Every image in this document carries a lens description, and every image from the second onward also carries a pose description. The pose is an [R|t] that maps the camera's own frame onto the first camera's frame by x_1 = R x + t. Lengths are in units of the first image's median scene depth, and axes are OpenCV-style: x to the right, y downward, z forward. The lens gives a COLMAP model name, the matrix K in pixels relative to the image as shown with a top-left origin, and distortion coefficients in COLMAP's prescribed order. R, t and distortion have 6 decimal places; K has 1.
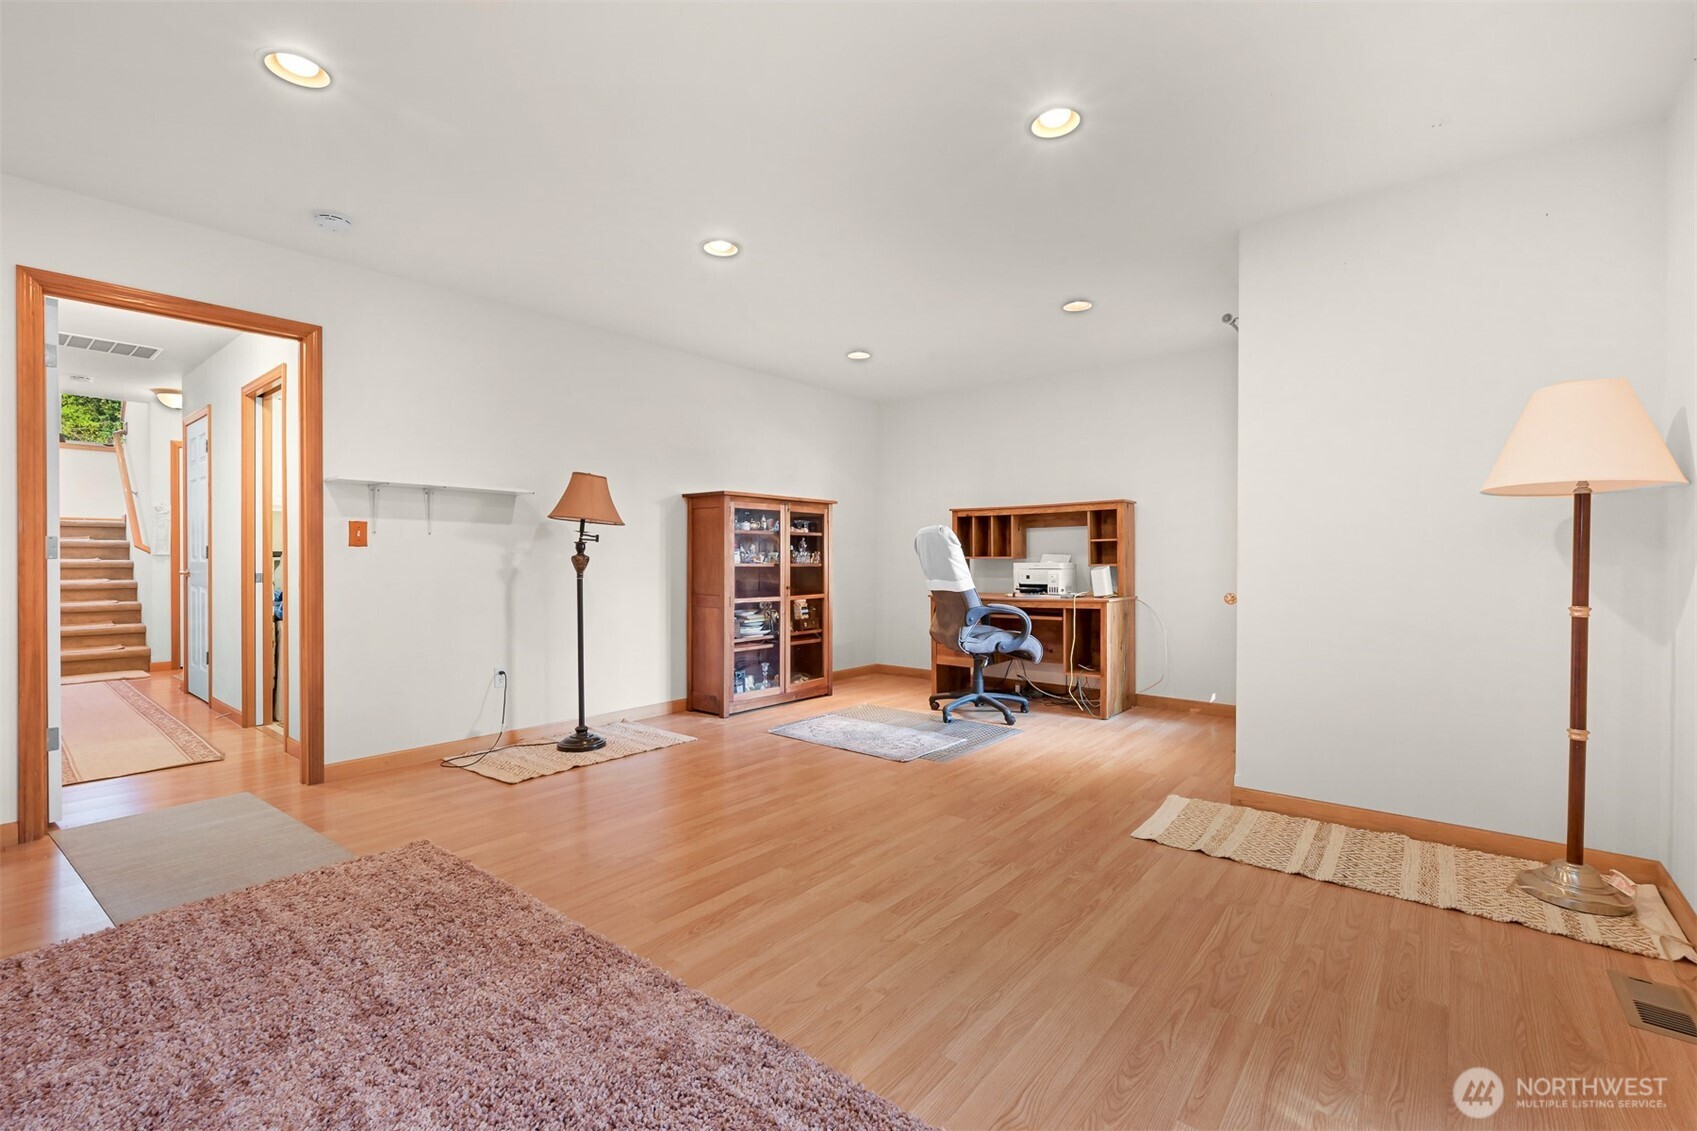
lens RADIAL K [[735.7, 0, 858.3], [0, 735.7, 566.0], [0, 0, 1]] dist [-0.003454, -0.000079]
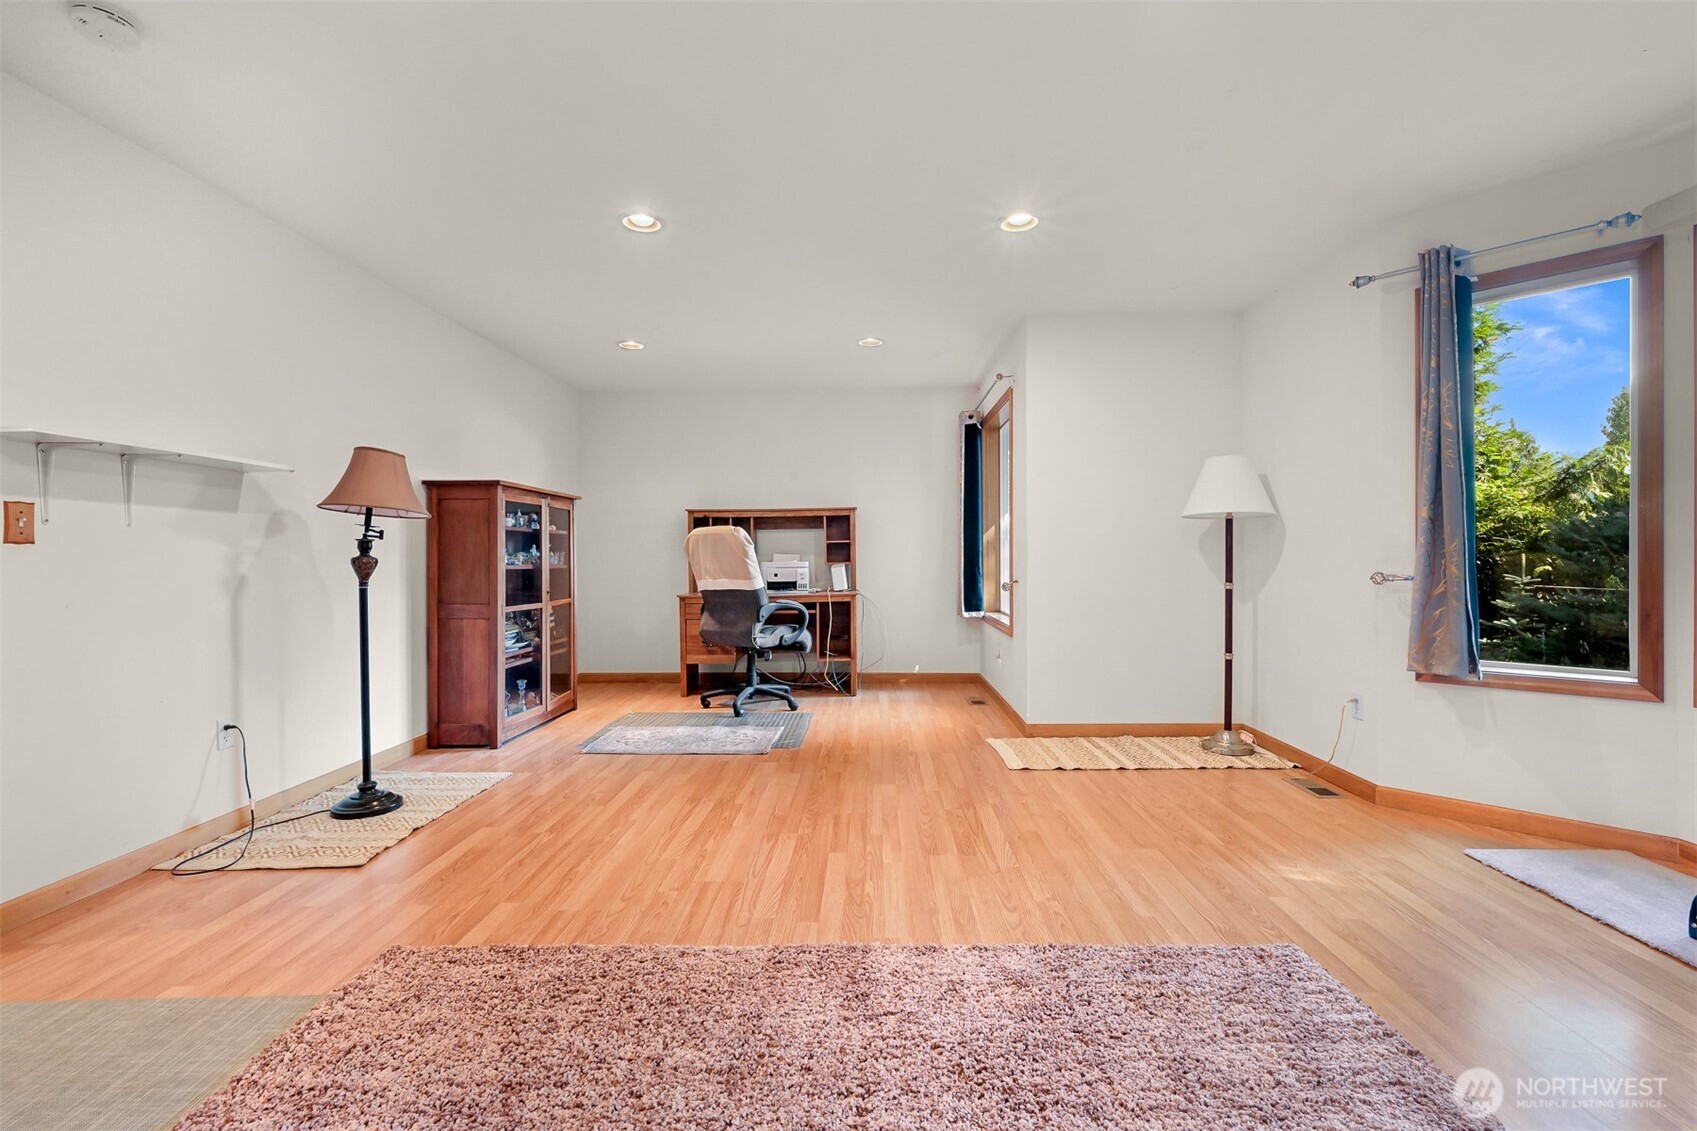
lens RADIAL K [[735.7, 0, 864.8], [0, 735.7, 560.5], [0, 0, 1]] dist [-0.003454, -0.000079]
pose [[0.786220, -0.006780, 0.617909, -0.387199], [0.011121, 0.999933, -0.003179, -0.002247], [-0.617846, 0.009372, 0.786243, 0.075591]]
